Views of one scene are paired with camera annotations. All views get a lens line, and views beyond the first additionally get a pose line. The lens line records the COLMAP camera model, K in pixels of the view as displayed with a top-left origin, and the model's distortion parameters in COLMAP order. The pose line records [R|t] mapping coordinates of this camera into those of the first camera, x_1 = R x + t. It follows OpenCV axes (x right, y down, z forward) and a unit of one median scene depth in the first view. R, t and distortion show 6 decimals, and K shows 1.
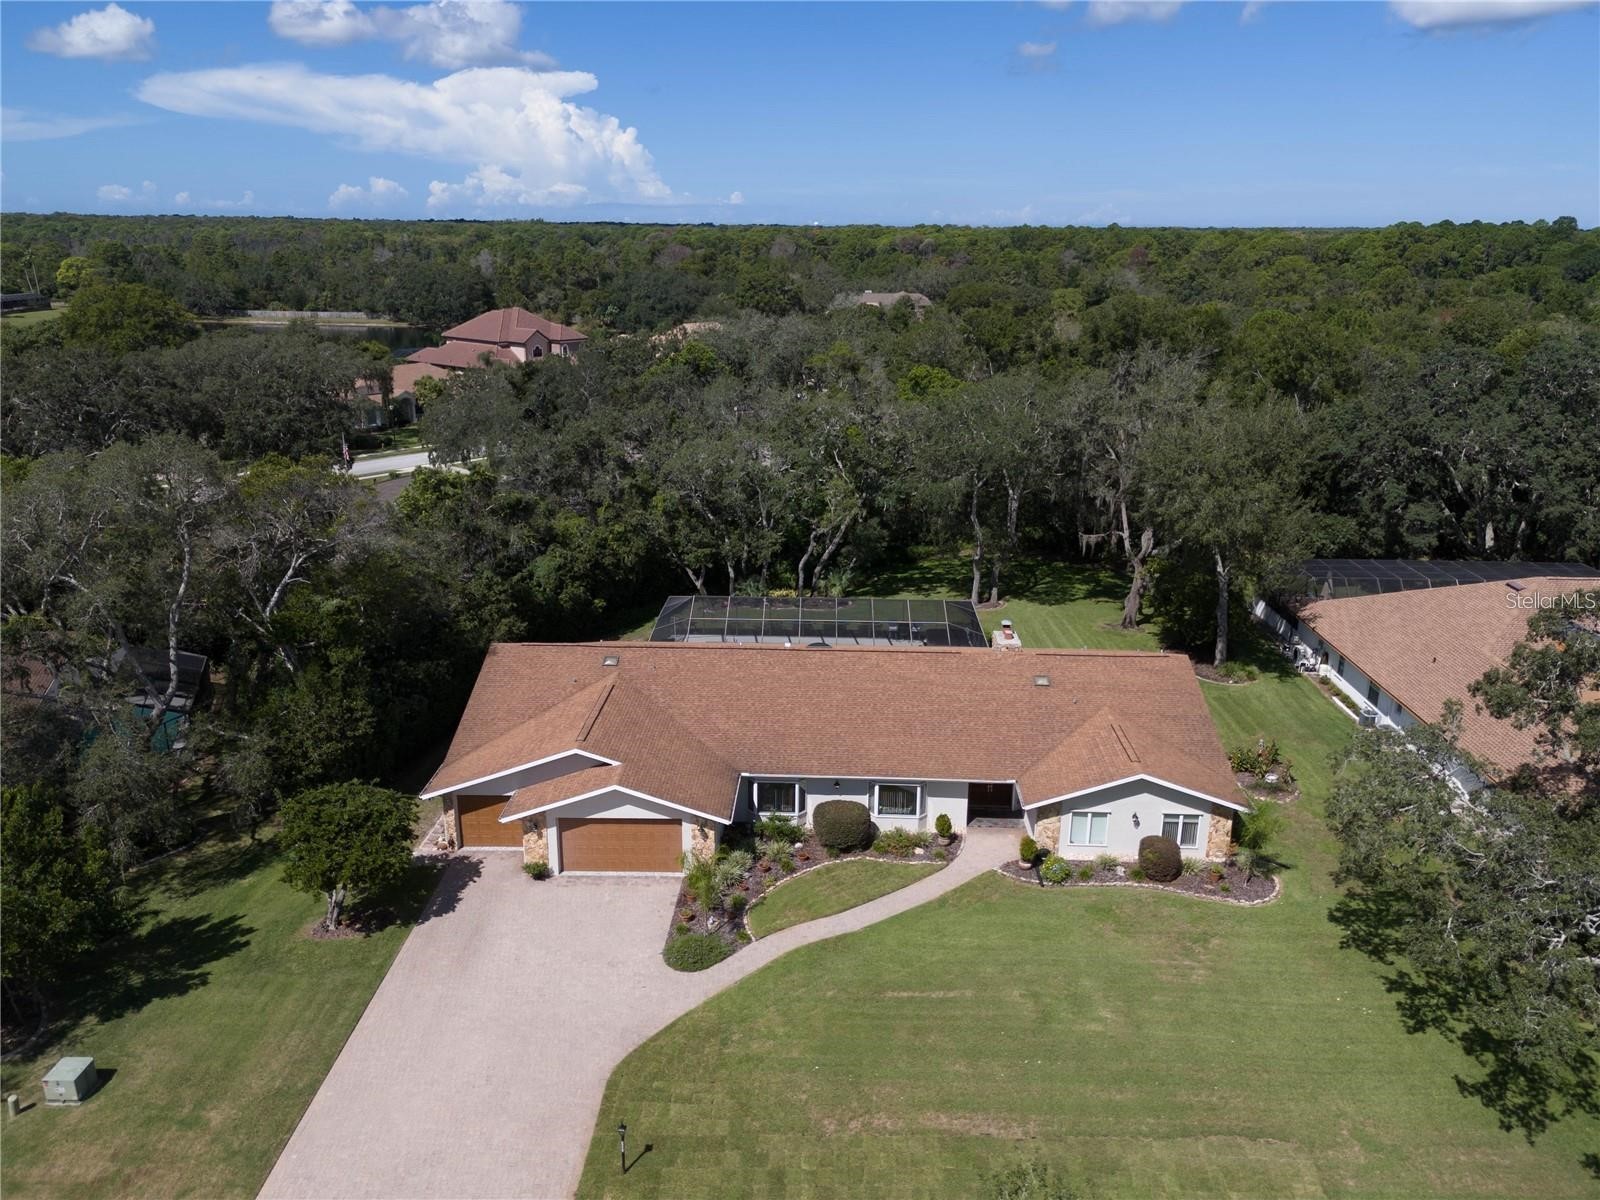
lens RADIAL K [[1178.0, 0, 803.7], [0, 1178.0, 606.4], [0, 0, 1]] dist [0.060885, -0.050255]
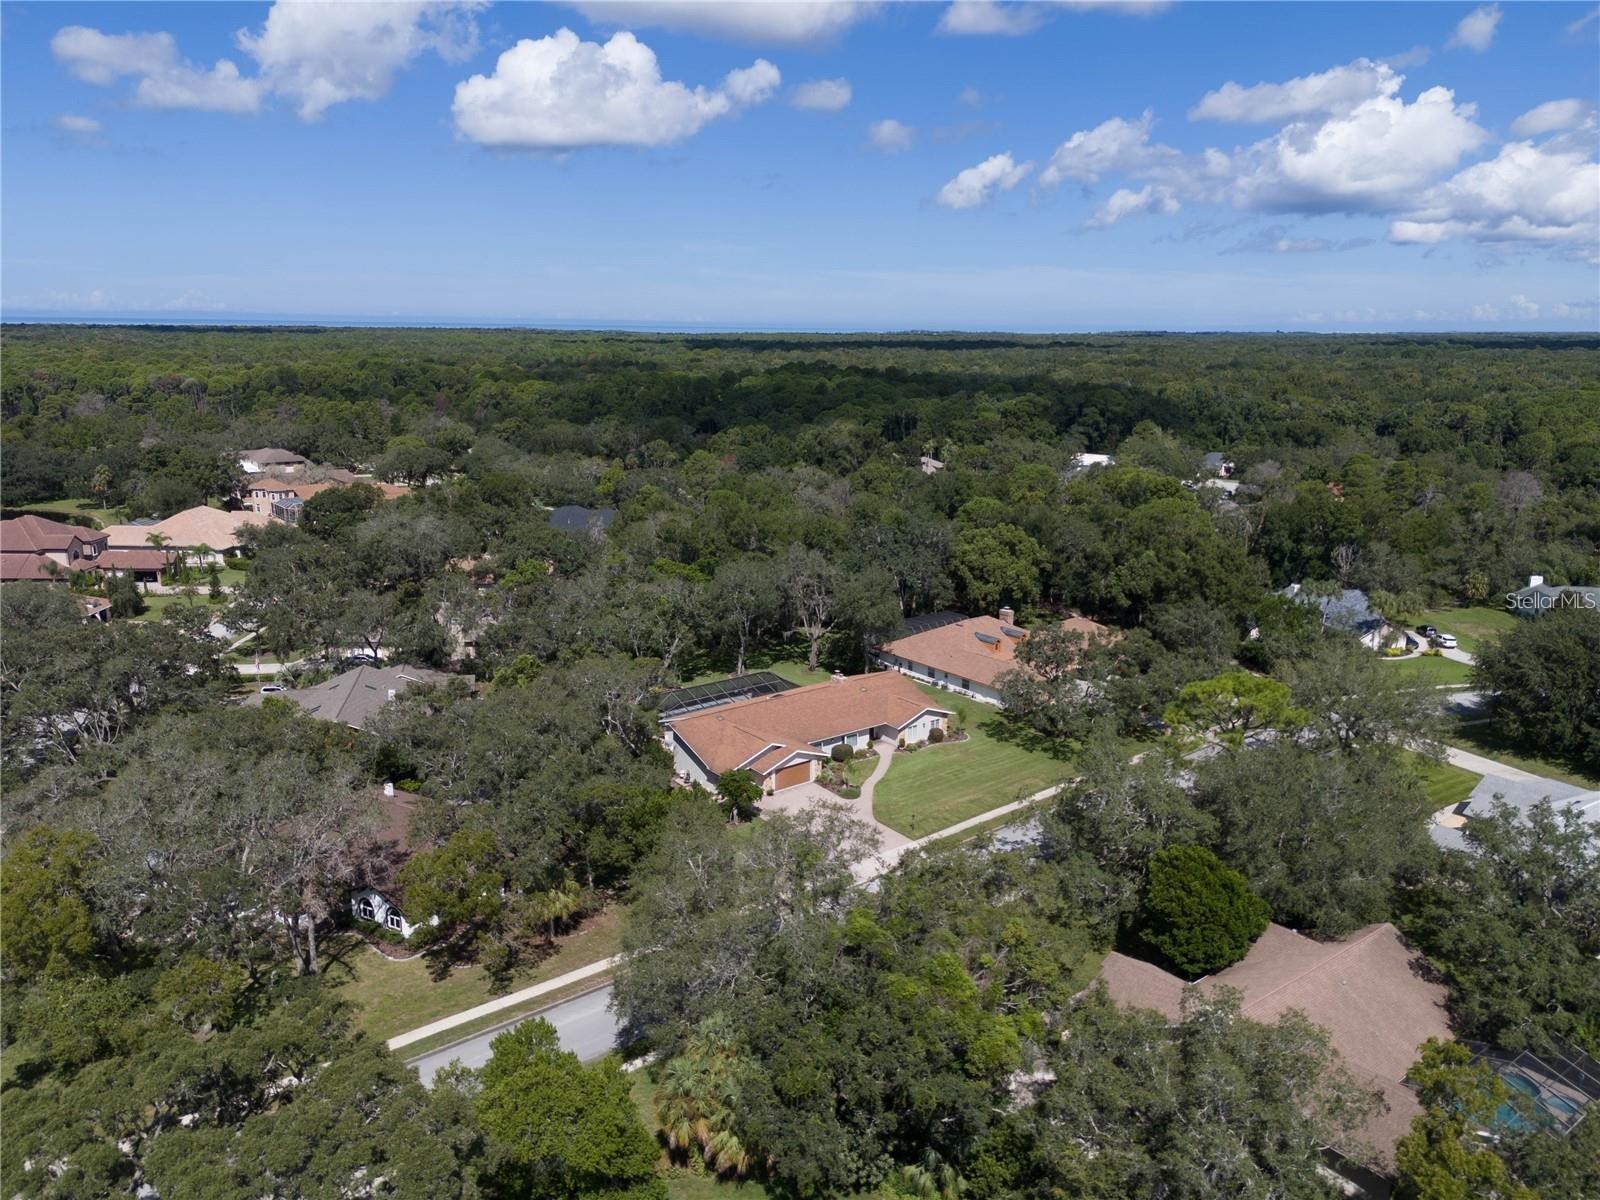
lens RADIAL K [[1182.4, 0, 804.3], [0, 1182.4, 594.8], [0, 0, 1]] dist [0.080986, -0.076184]
pose [[0.768271, -0.146074, 0.623236, -1.610340], [0.194100, 0.980937, -0.009358, -0.153359], [-0.609988, 0.128160, 0.781978, -1.062590]]
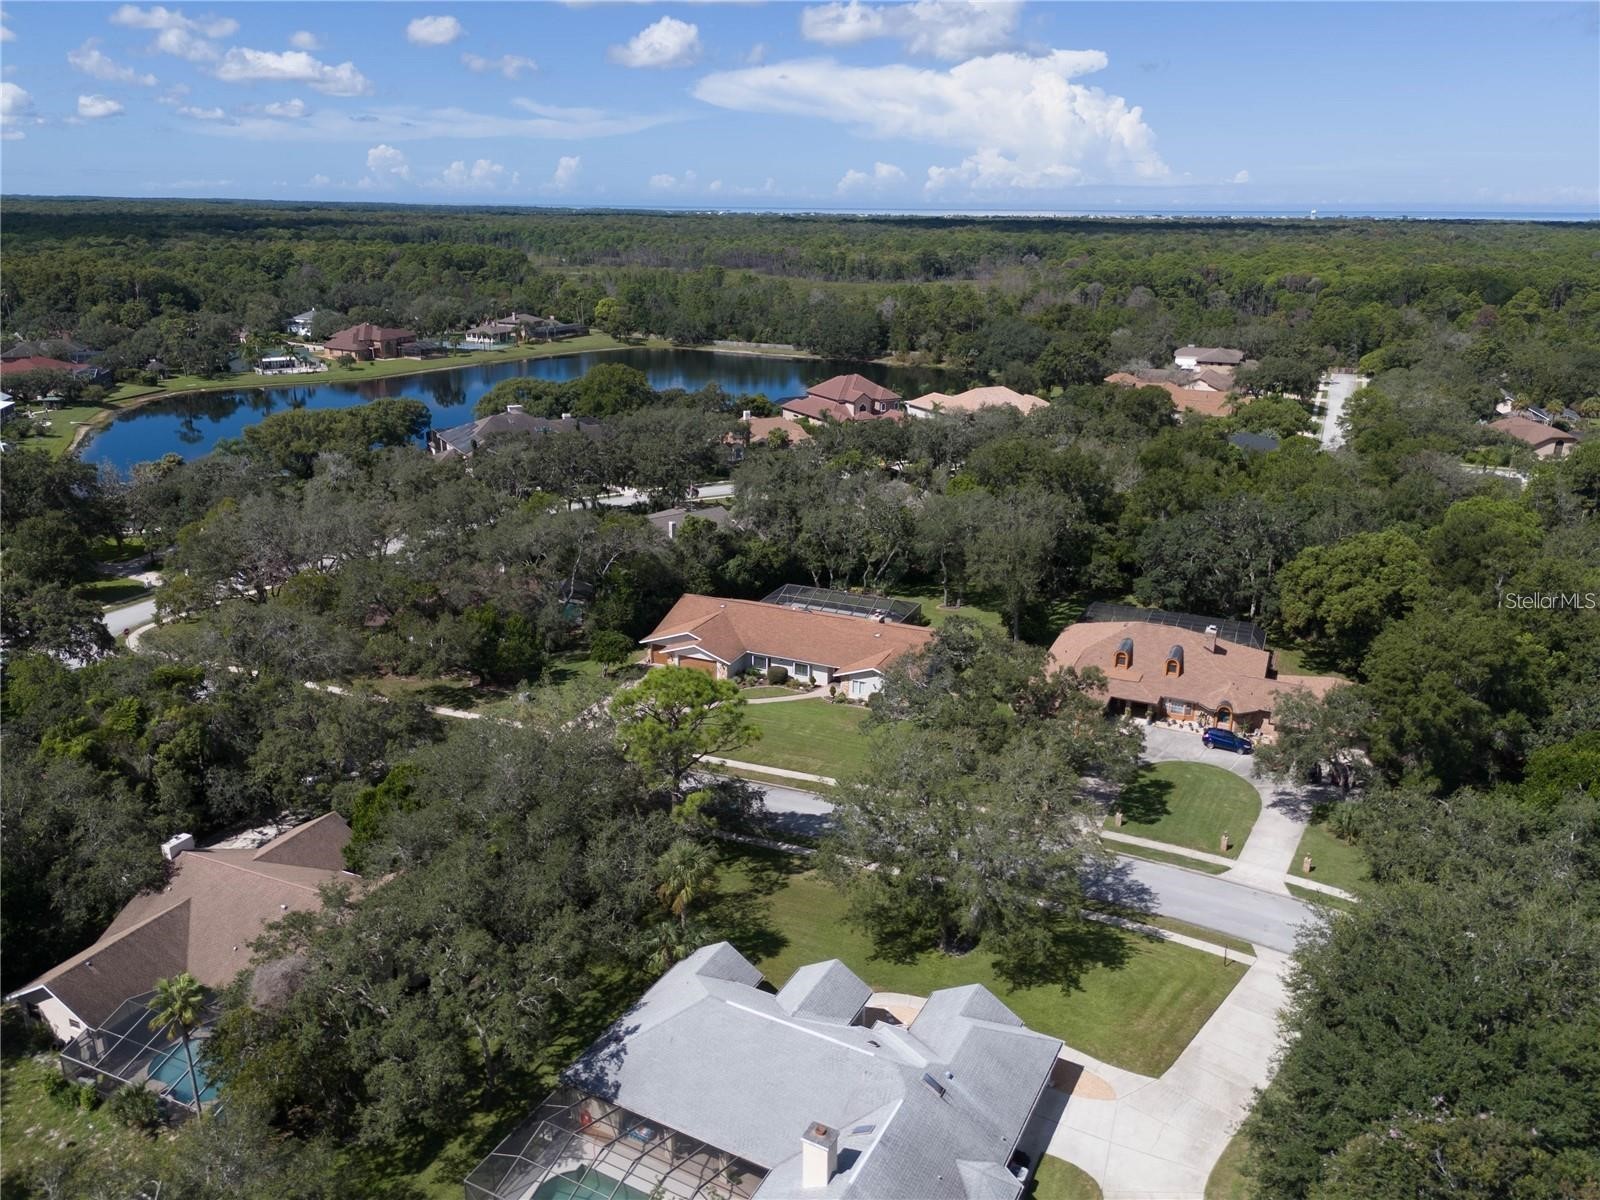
lens RADIAL K [[1178.0, 0, 803.7], [0, 1178.0, 606.4], [0, 0, 1]] dist [0.060885, -0.050255]
pose [[0.925613, 0.121797, -0.358338, 1.002365], [-0.116878, 0.992514, 0.035447, -0.068748], [0.359973, 0.009072, 0.932919, -1.441138]]
